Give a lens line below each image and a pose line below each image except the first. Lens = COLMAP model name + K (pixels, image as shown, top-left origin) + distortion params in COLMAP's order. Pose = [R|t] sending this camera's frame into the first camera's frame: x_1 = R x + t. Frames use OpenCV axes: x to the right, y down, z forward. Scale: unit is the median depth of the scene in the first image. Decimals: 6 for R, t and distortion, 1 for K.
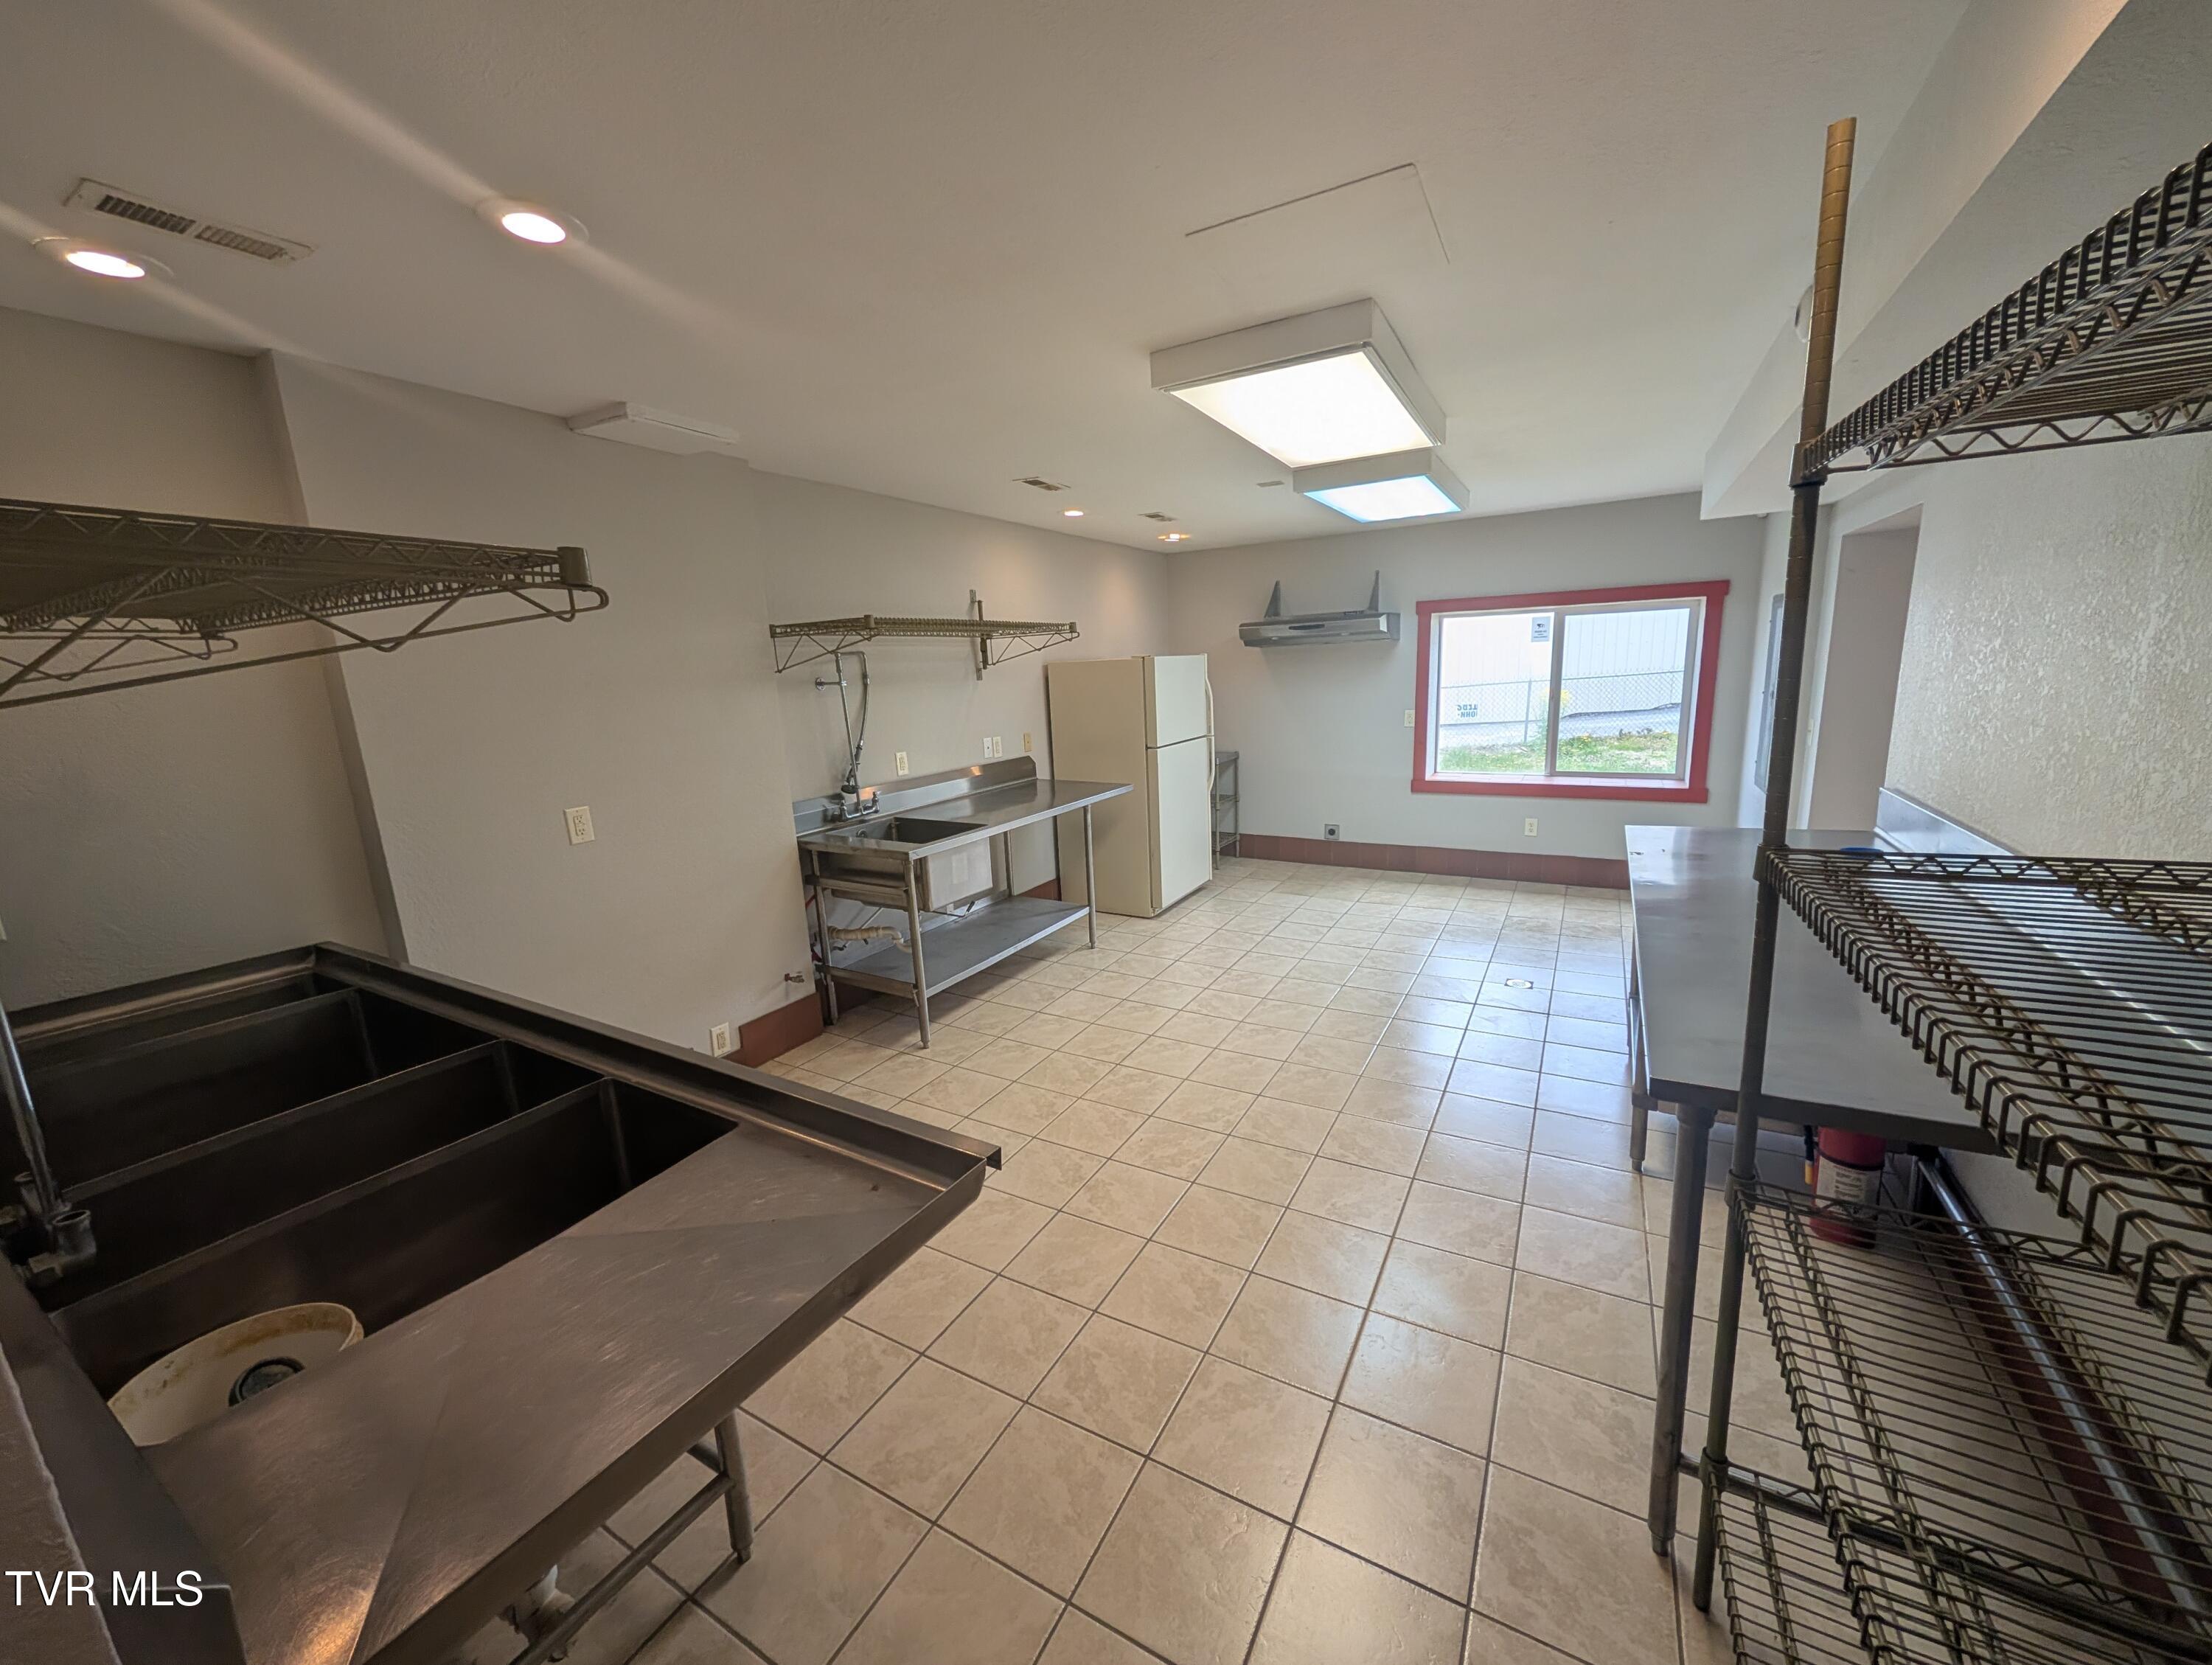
lens RADIAL K [[845.3, 0, 1107.2], [0, 845.3, 836.7], [0, 0, 1]] dist [-0.001253, -0.000053]
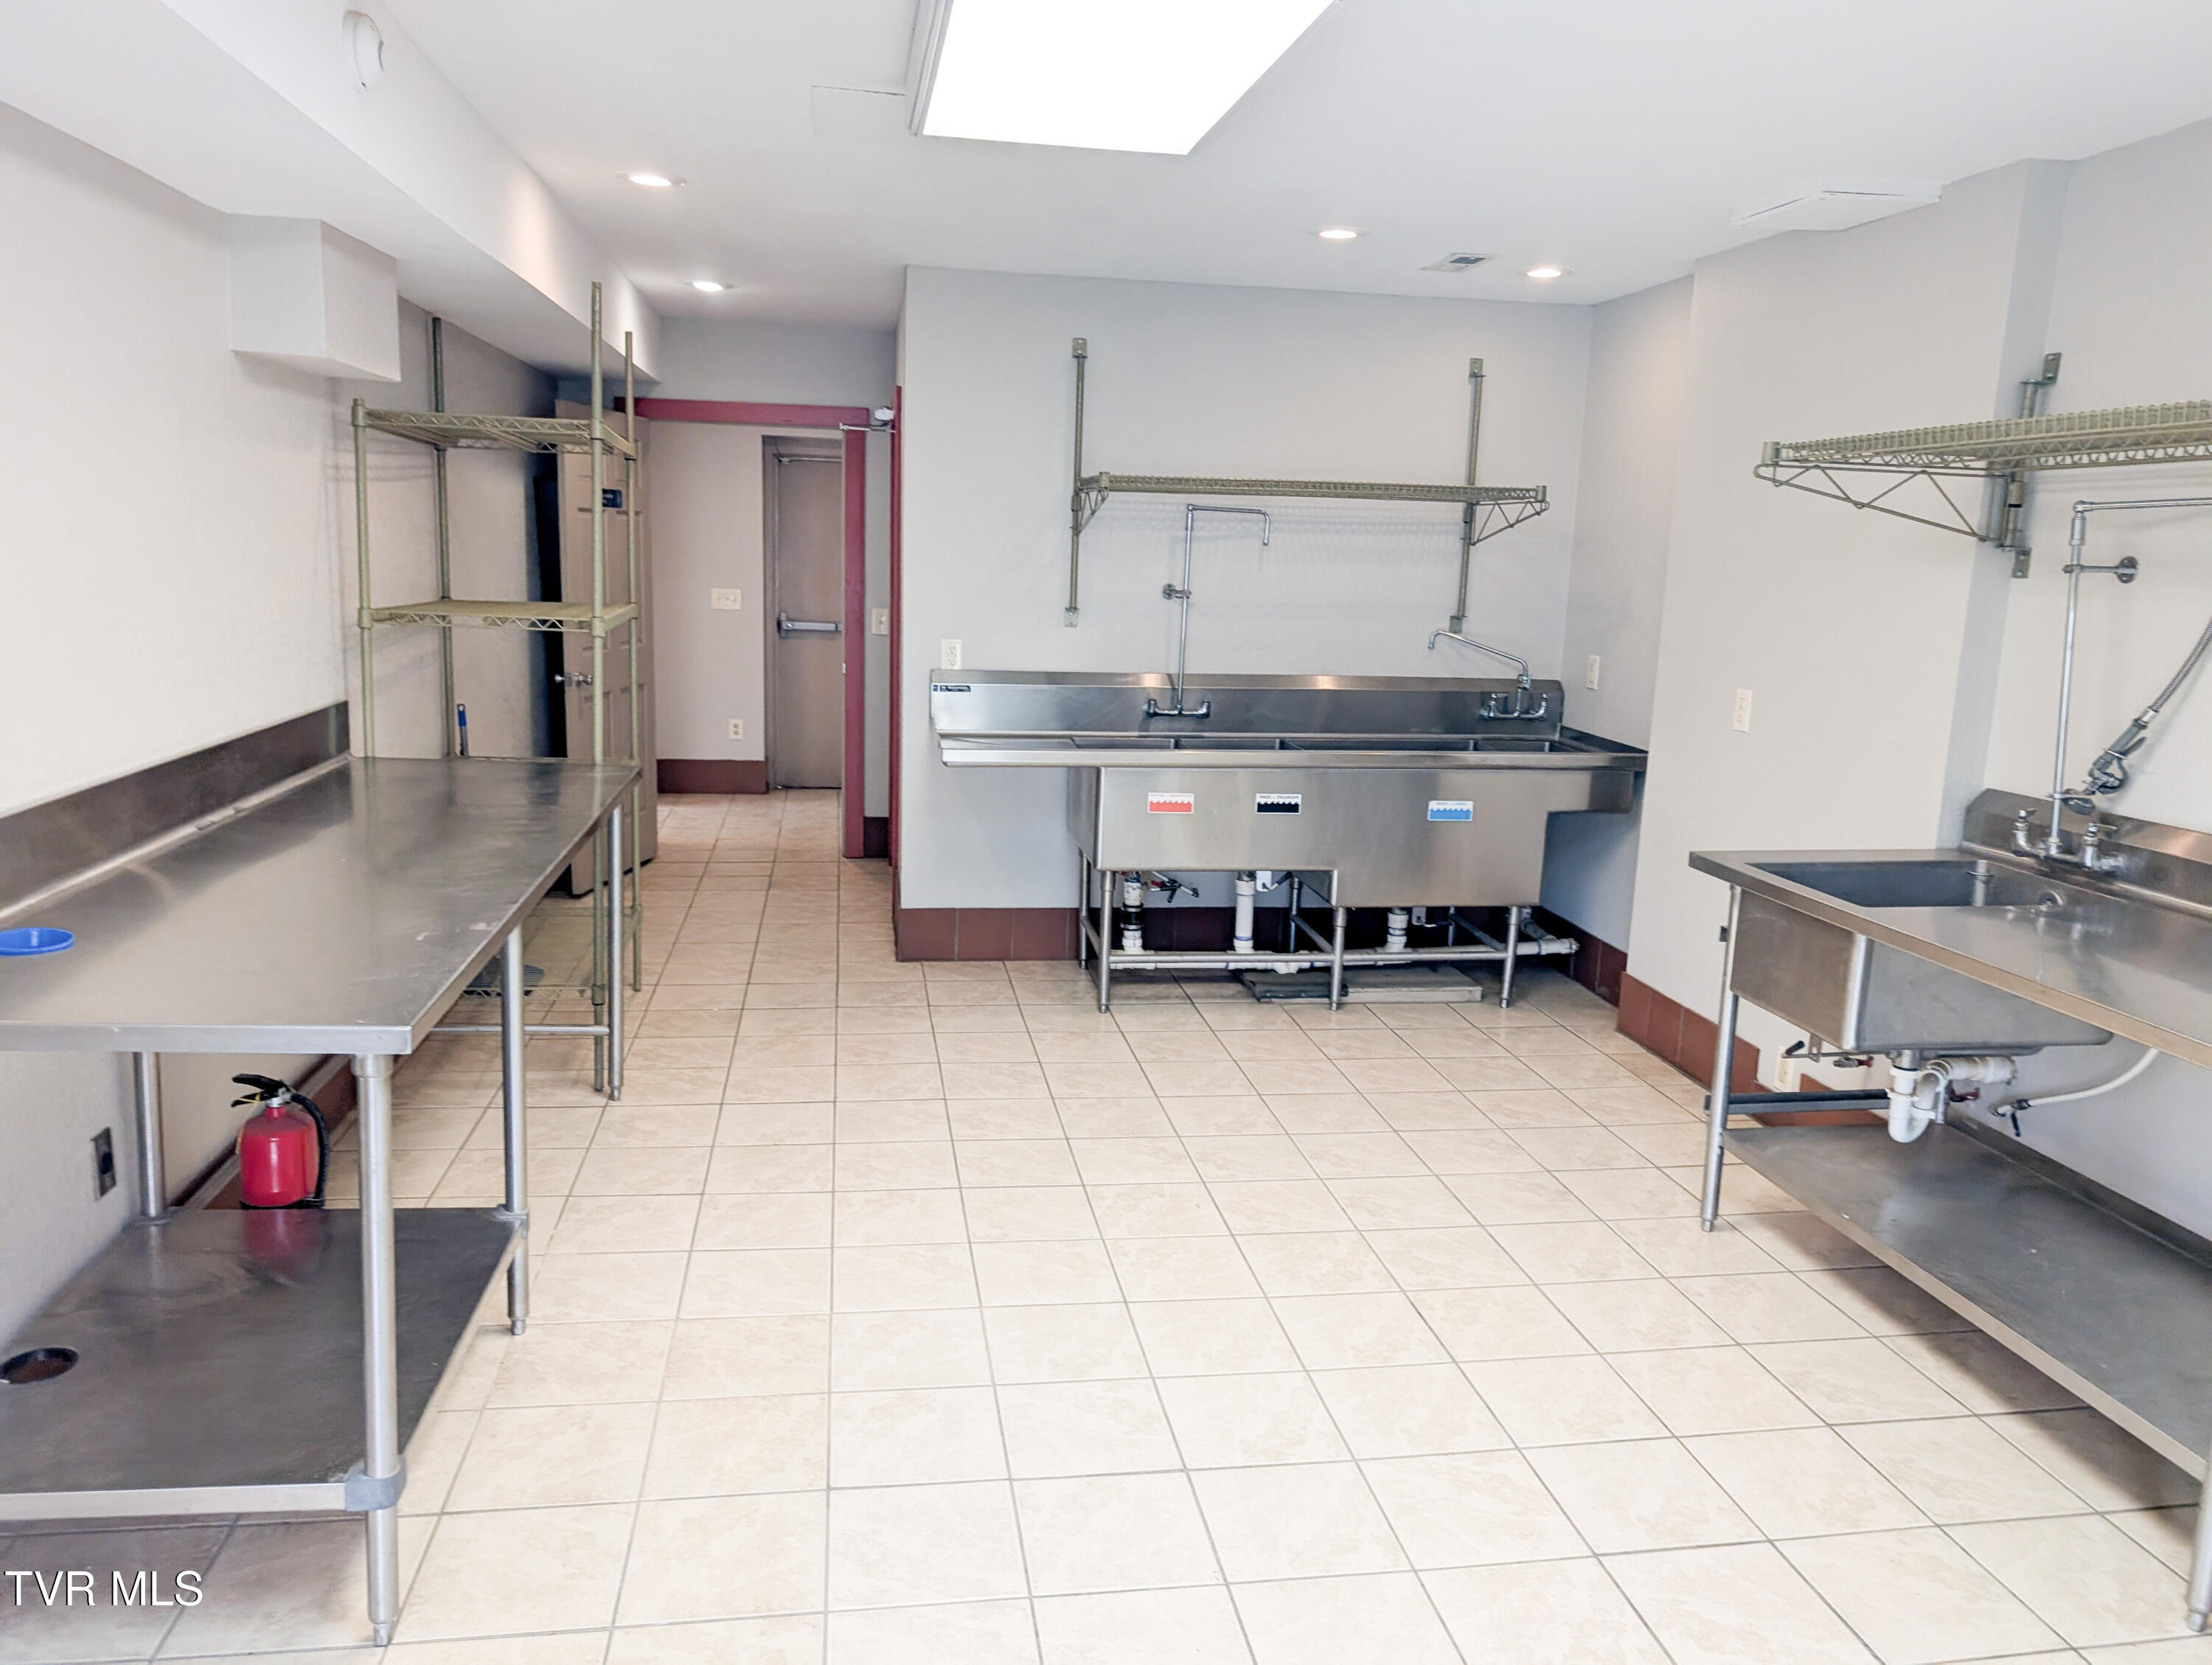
lens RADIAL K [[1600.1, 0, 1103.8], [0, 1600.1, 823.8], [0, 0, 1]] dist [0.028710, -0.030584]
pose [[-0.780169, 0.128113, -0.612310, 0.727267], [-0.120356, 0.929779, 0.347887, -0.323536], [0.613882, 0.345106, -0.709965, 1.483744]]
